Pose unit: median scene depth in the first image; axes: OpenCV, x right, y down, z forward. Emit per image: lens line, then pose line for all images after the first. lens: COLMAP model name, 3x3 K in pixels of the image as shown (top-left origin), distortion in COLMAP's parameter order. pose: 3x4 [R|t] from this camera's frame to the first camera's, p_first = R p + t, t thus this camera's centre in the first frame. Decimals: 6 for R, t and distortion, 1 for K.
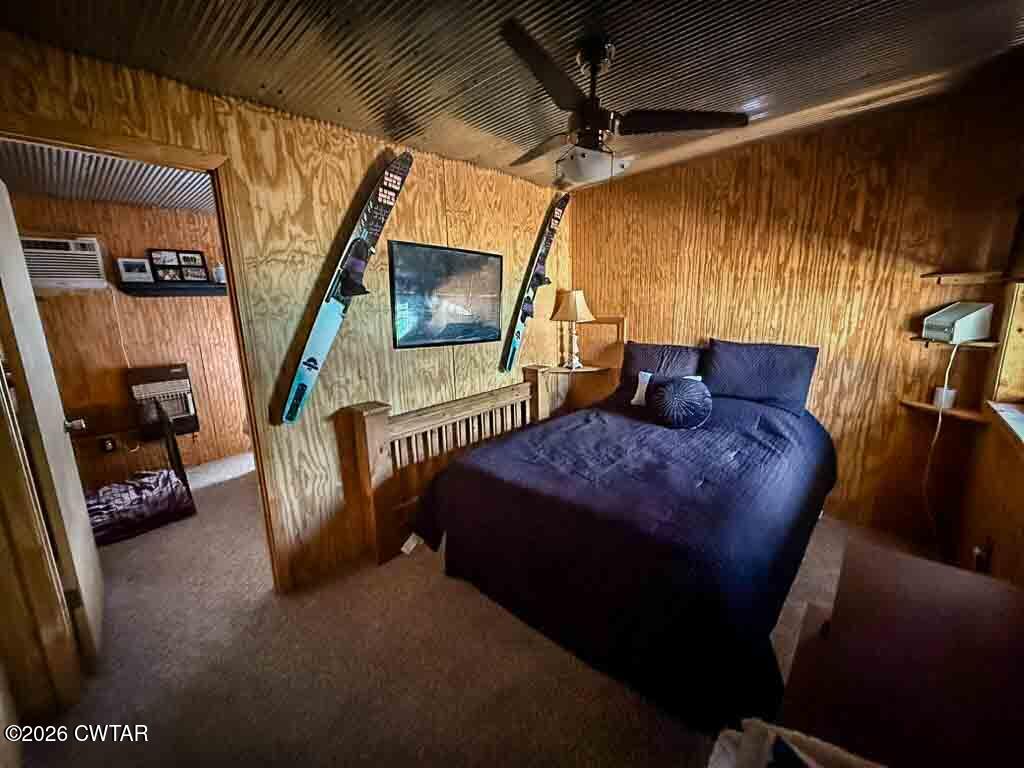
lens RADIAL K [[408.0, 0, 510.2], [0, 408.0, 385.0], [0, 0, 1]] dist [0.001190, -0.000230]
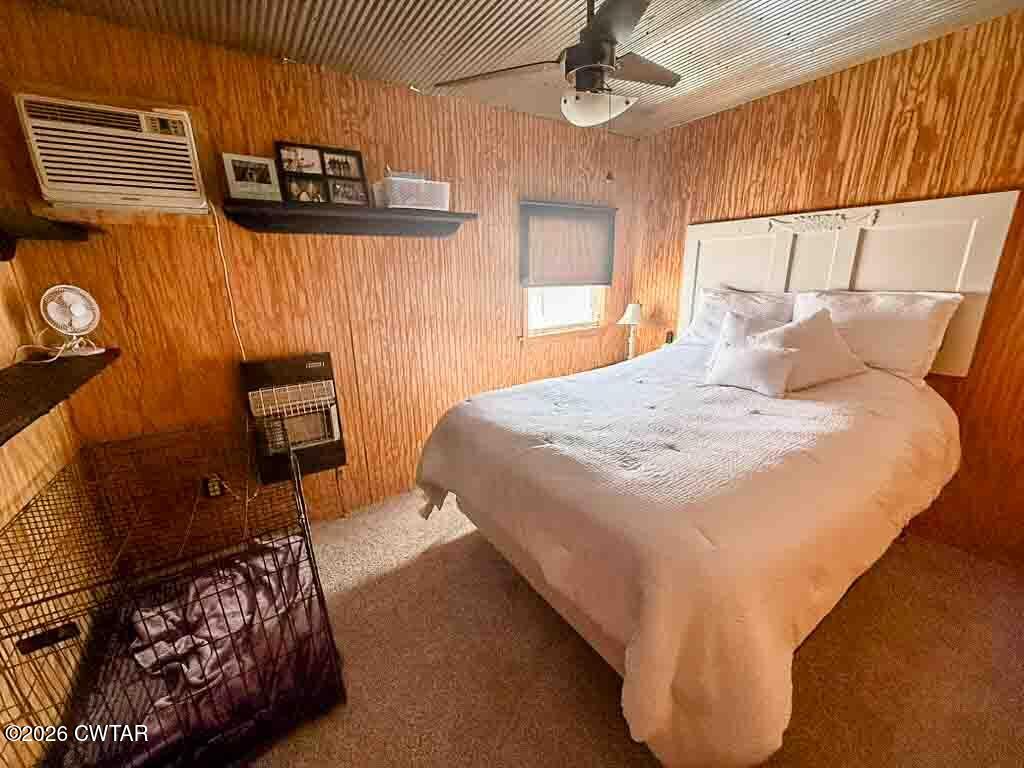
lens RADIAL K [[408.0, 0, 510.2], [0, 408.0, 385.0], [0, 0, 1]] dist [0.001190, -0.000230]
pose [[0.970722, 0.075546, -0.228015, -0.424996], [-0.058654, 0.995069, 0.079982, -0.071628], [0.232933, -0.064266, 0.970367, 0.513135]]
